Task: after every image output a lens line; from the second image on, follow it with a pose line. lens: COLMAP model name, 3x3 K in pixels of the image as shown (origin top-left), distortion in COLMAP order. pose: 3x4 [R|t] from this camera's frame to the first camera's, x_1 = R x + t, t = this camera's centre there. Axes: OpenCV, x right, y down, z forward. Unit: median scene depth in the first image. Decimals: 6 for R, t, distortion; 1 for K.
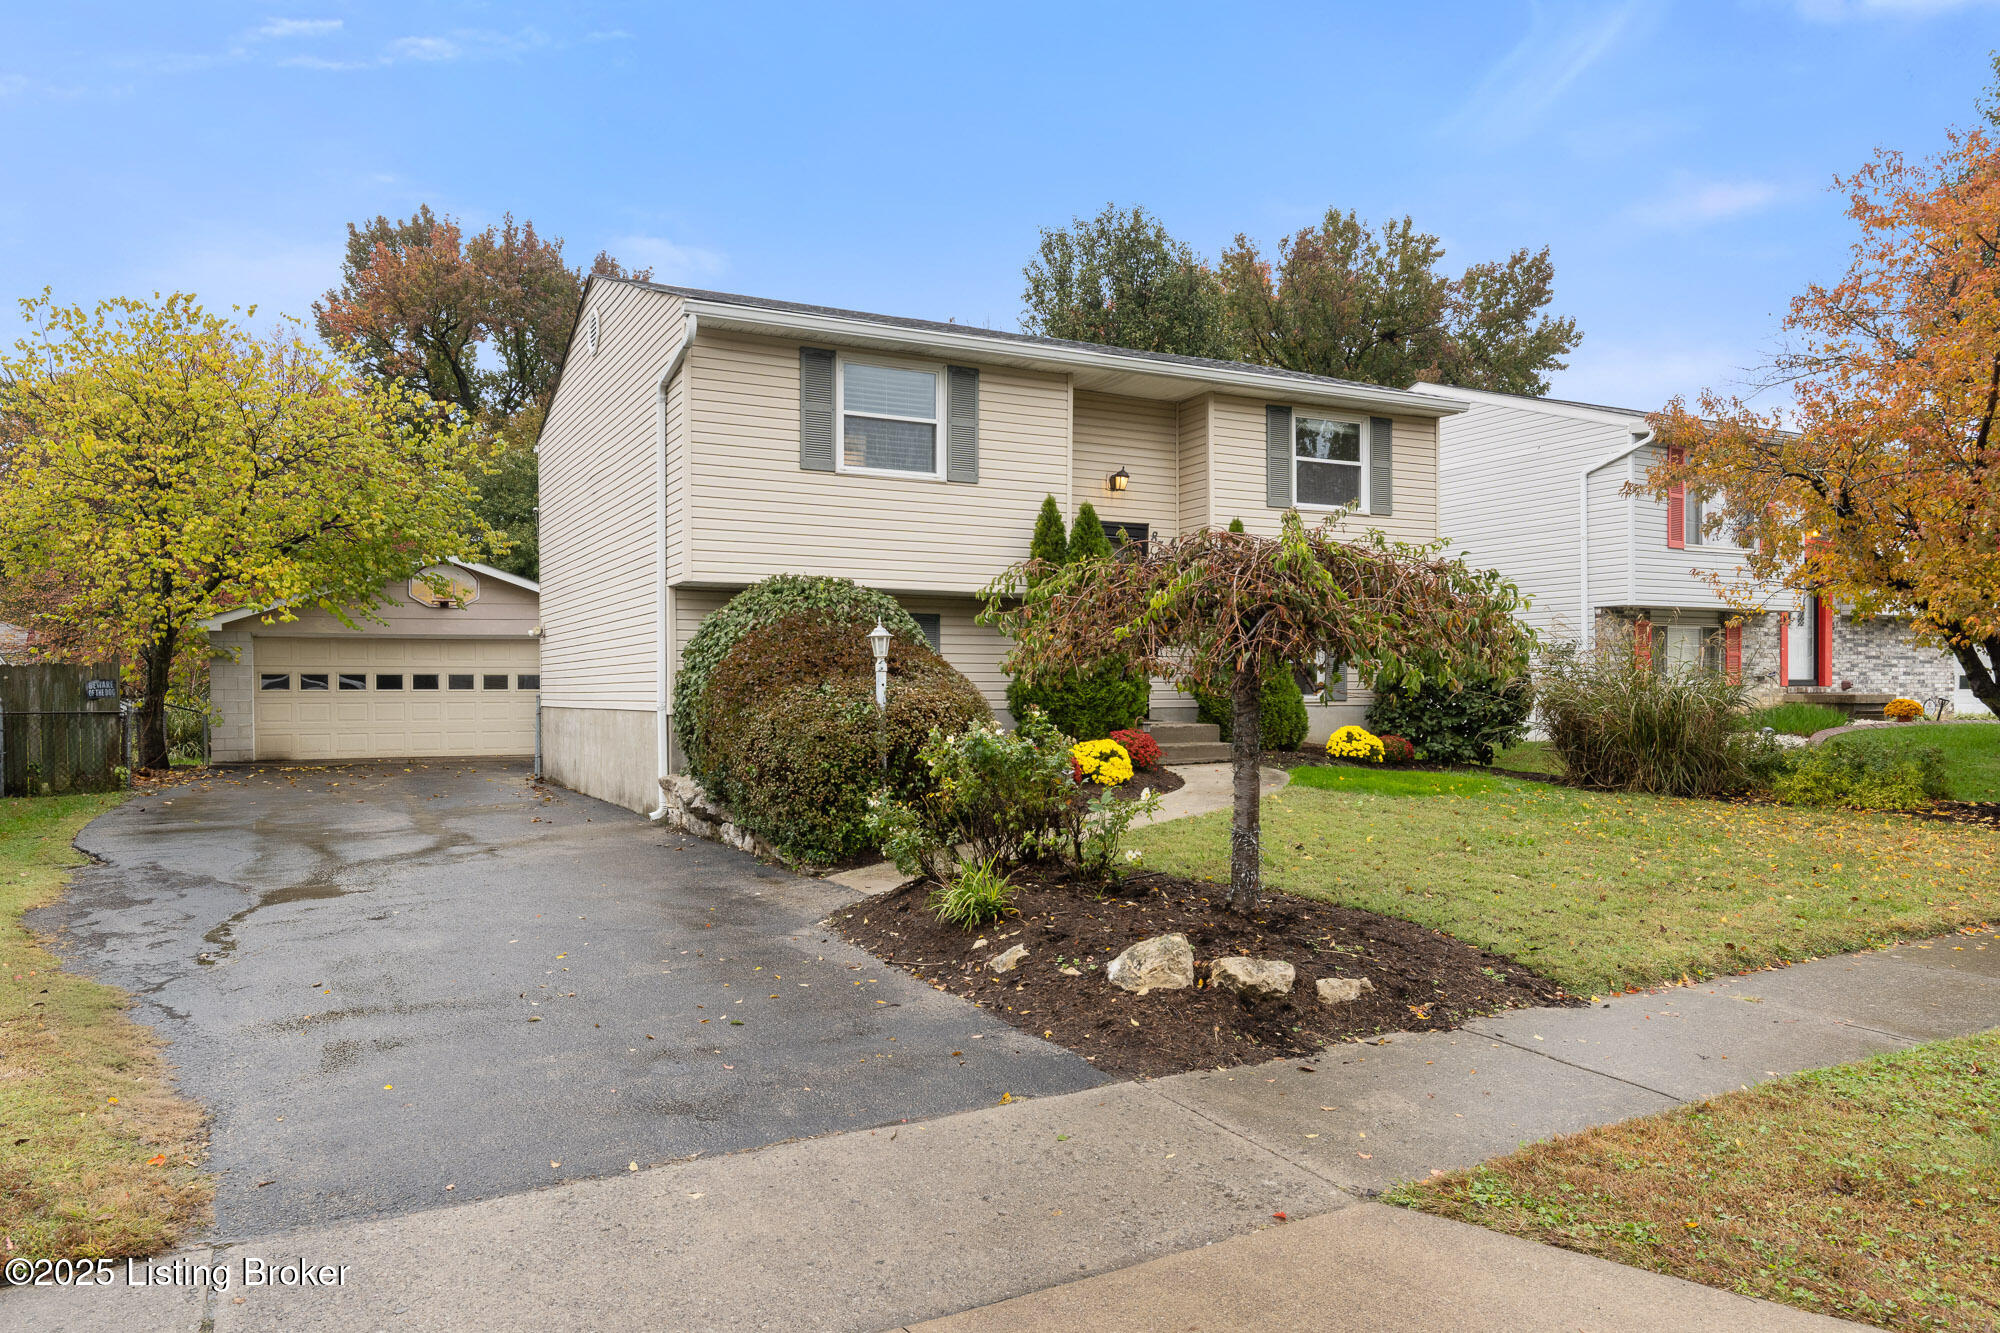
lens RADIAL K [[1284.9, 0, 961.5], [0, 1284.9, 708.9], [0, 0, 1]] dist [0.003919, -0.000737]
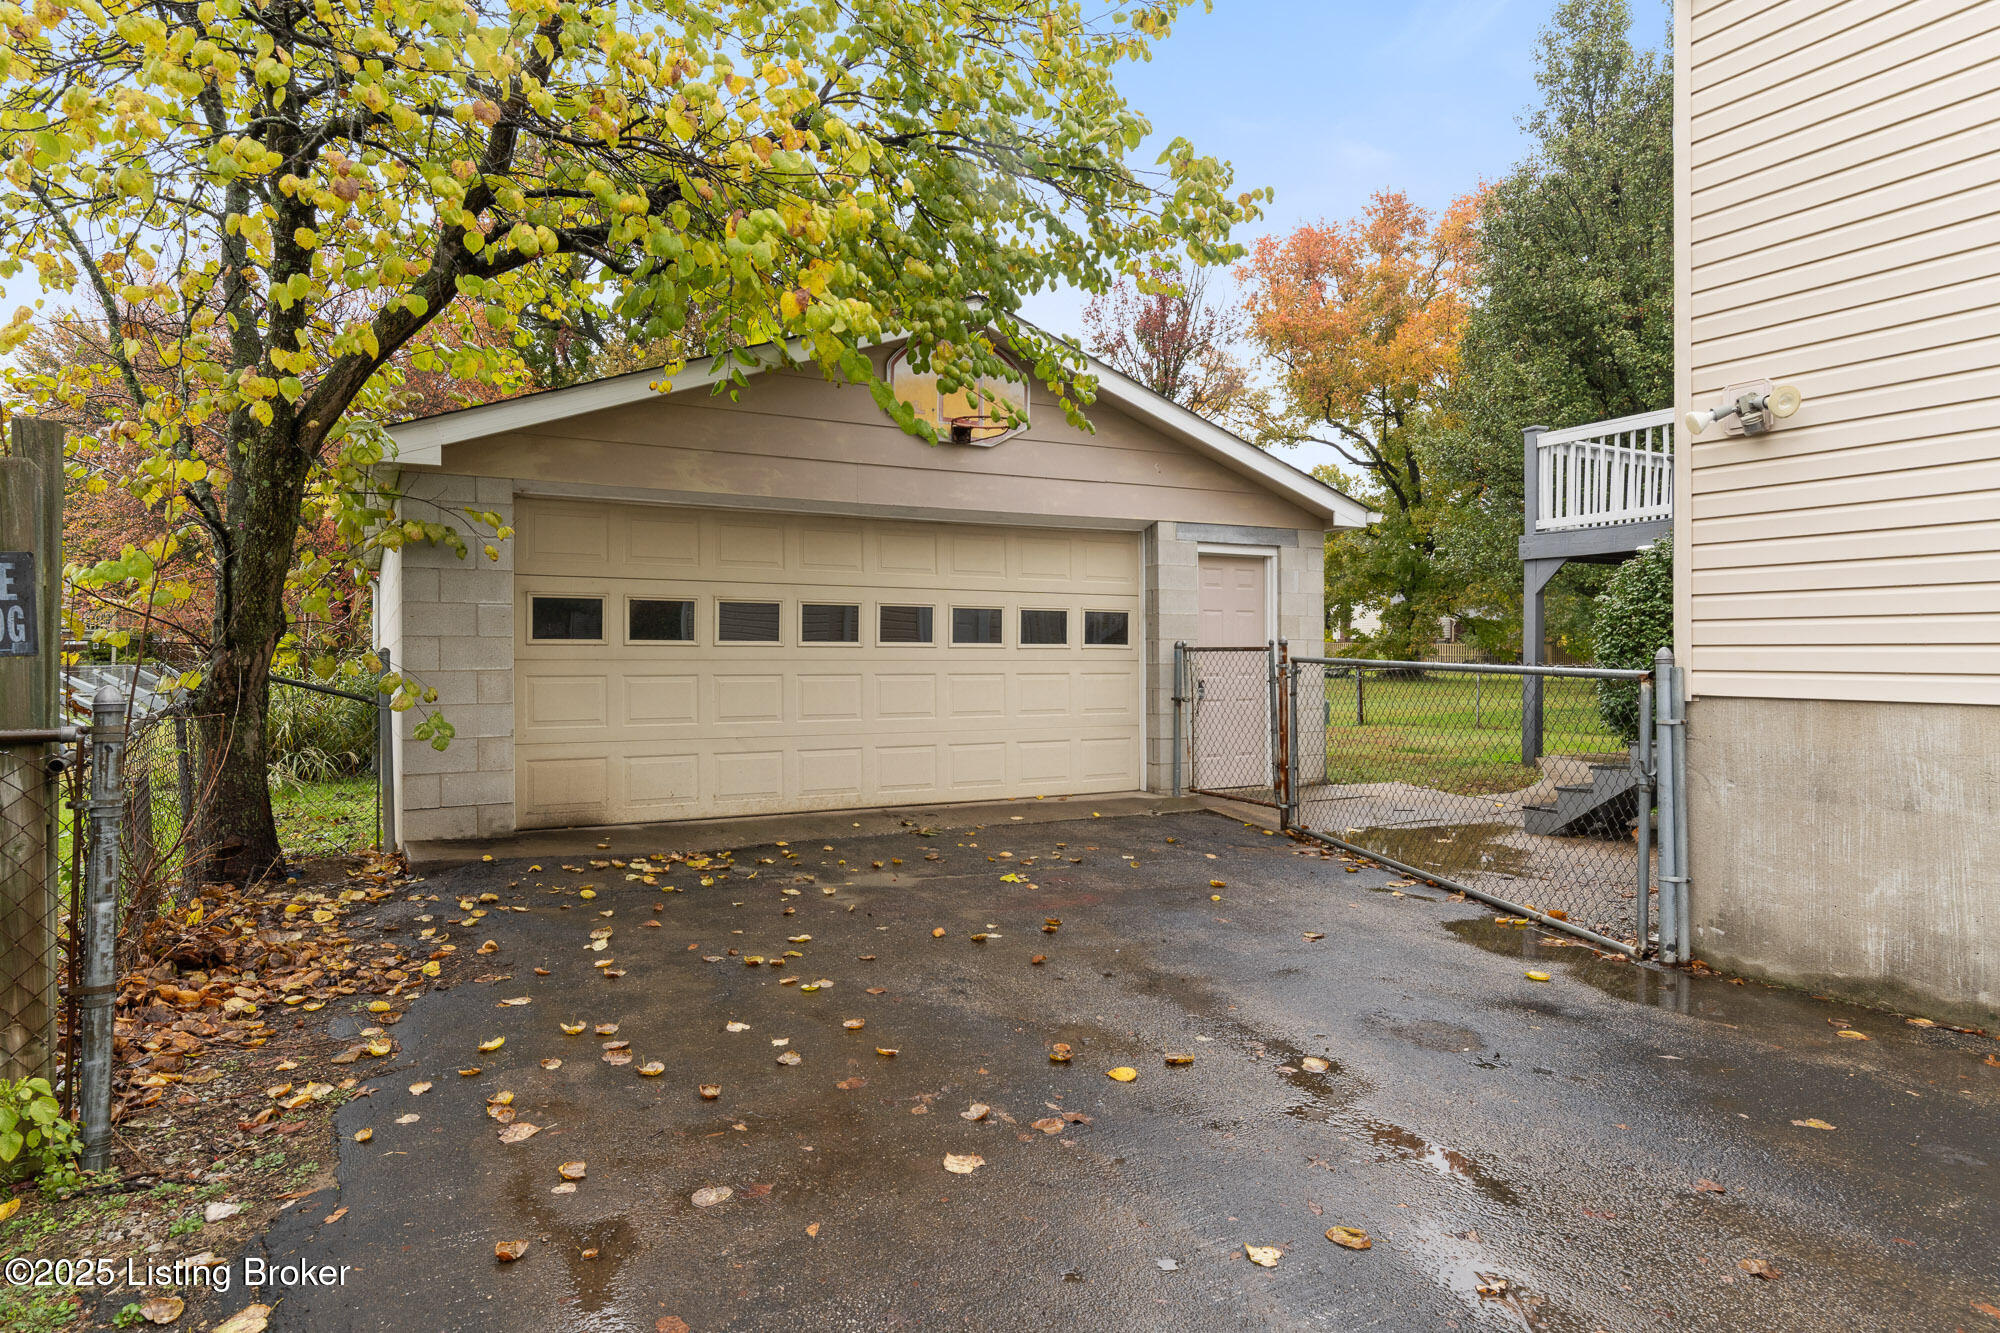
lens RADIAL K [[1145.7, 0, 1000.8], [0, 1145.7, 670.5], [0, 0, 1]] dist [0.002920, 0.000077]
pose [[0.999460, 0.004766, 0.032523, -0.602663], [-0.004686, 0.999986, -0.002531, -0.008201], [-0.032535, 0.002378, 0.999468, 0.953634]]
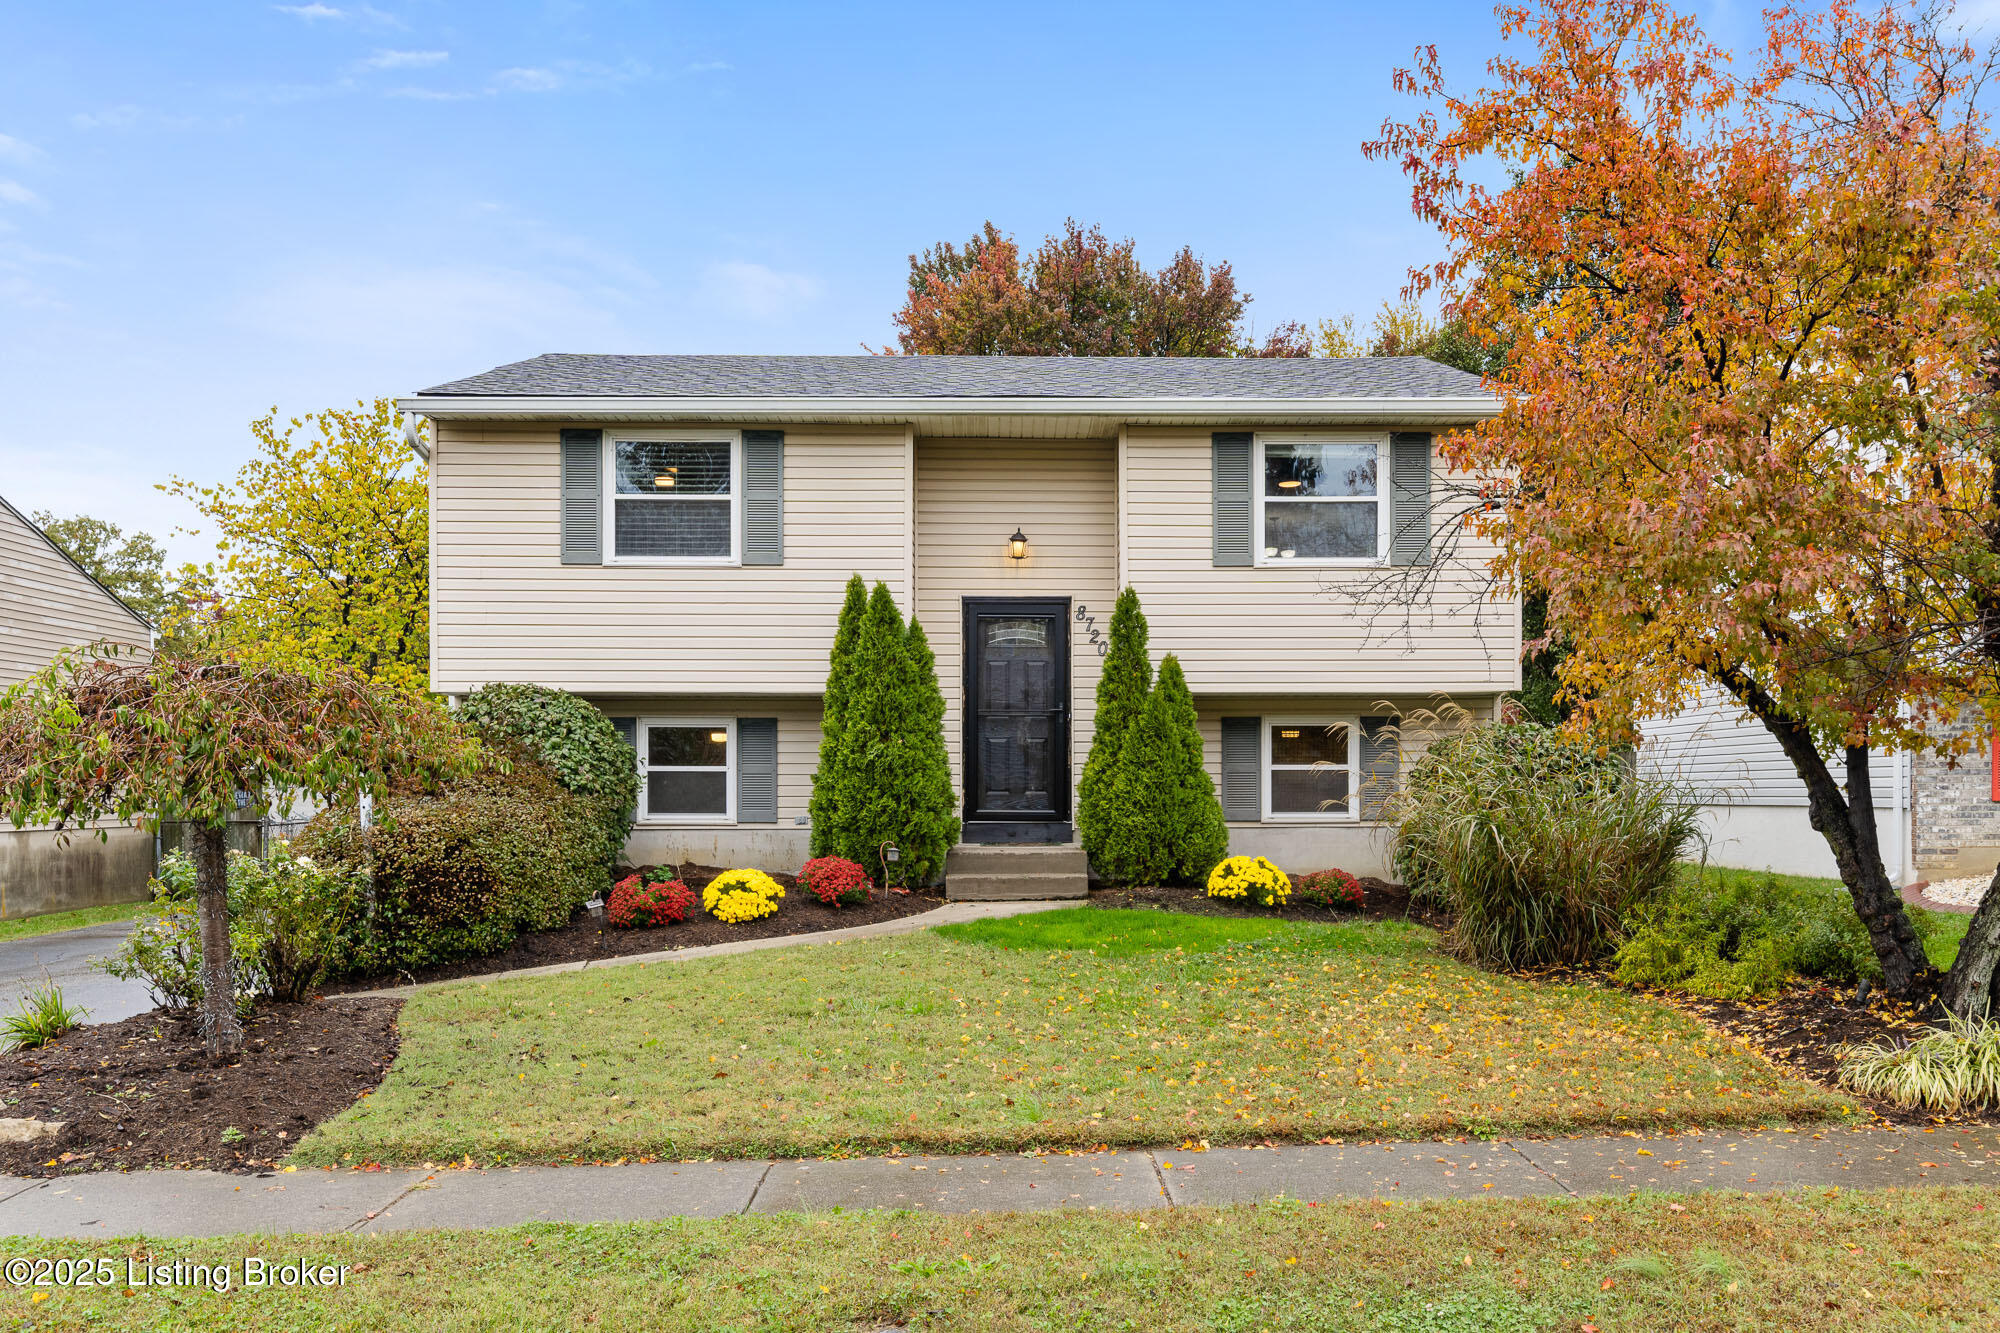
lens RADIAL K [[1677.4, 0, 1071.3], [0, 1677.4, 822.3], [0, 0, 1]] dist [0.004974, 0.000853]
pose [[0.907756, 0.008648, -0.419410, 0.569532], [-0.005996, 0.999953, 0.007640, -0.012413], [0.419457, -0.004421, 0.907765, 0.059245]]
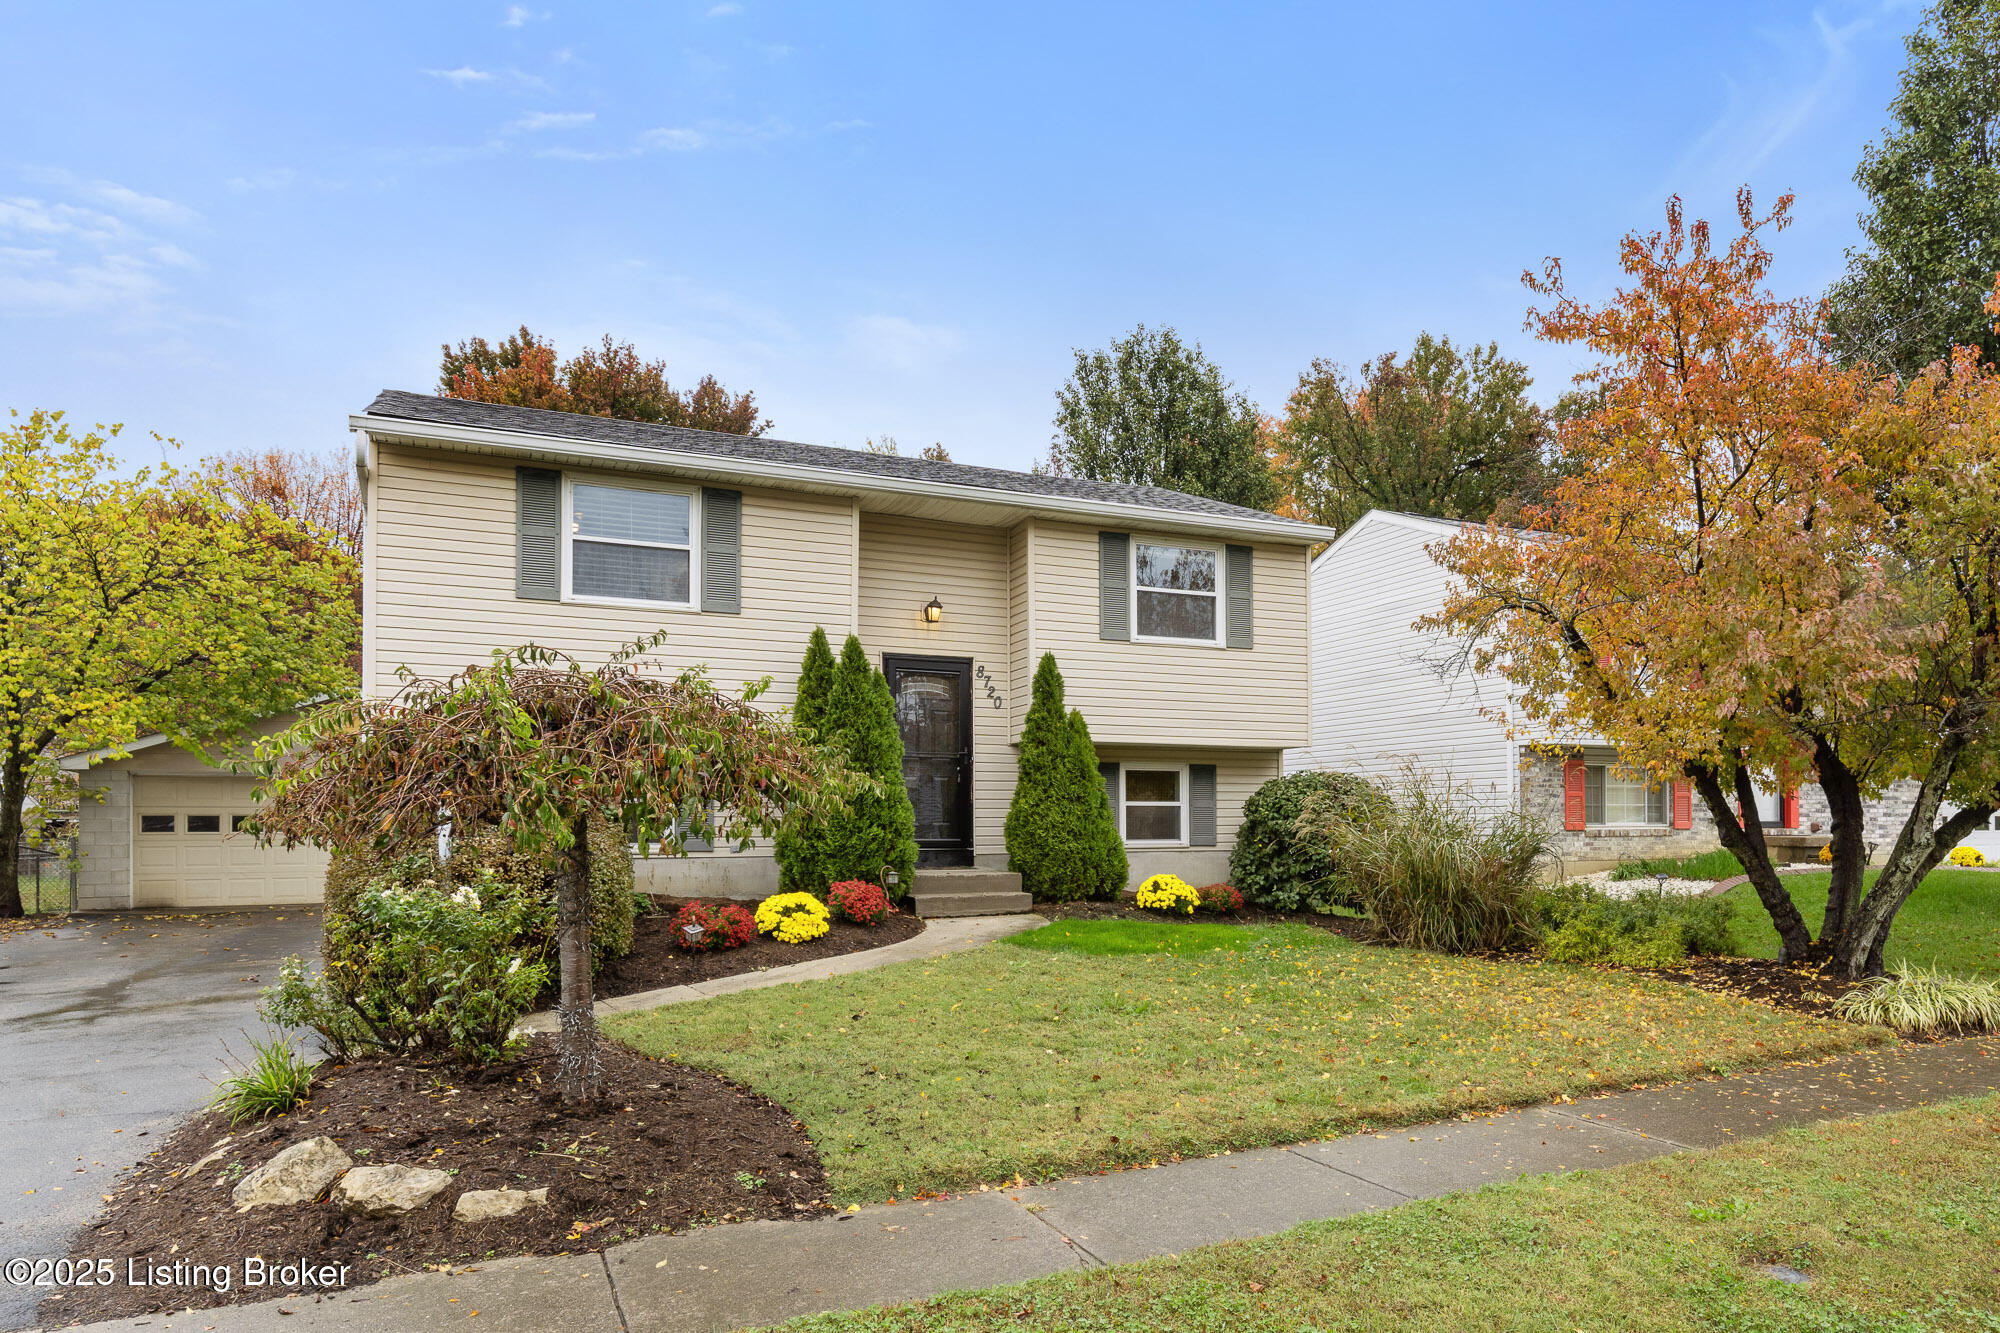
lens RADIAL K [[1321.2, 0, 1156.7], [0, 1321.2, 815.4], [0, 0, 1]] dist [0.001823, 0.001199]
pose [[0.999915, -0.000046, 0.013071, 0.261558], [0.000343, 0.999741, -0.022762, -0.007115], [-0.013066, 0.022765, 0.999655, 0.039418]]
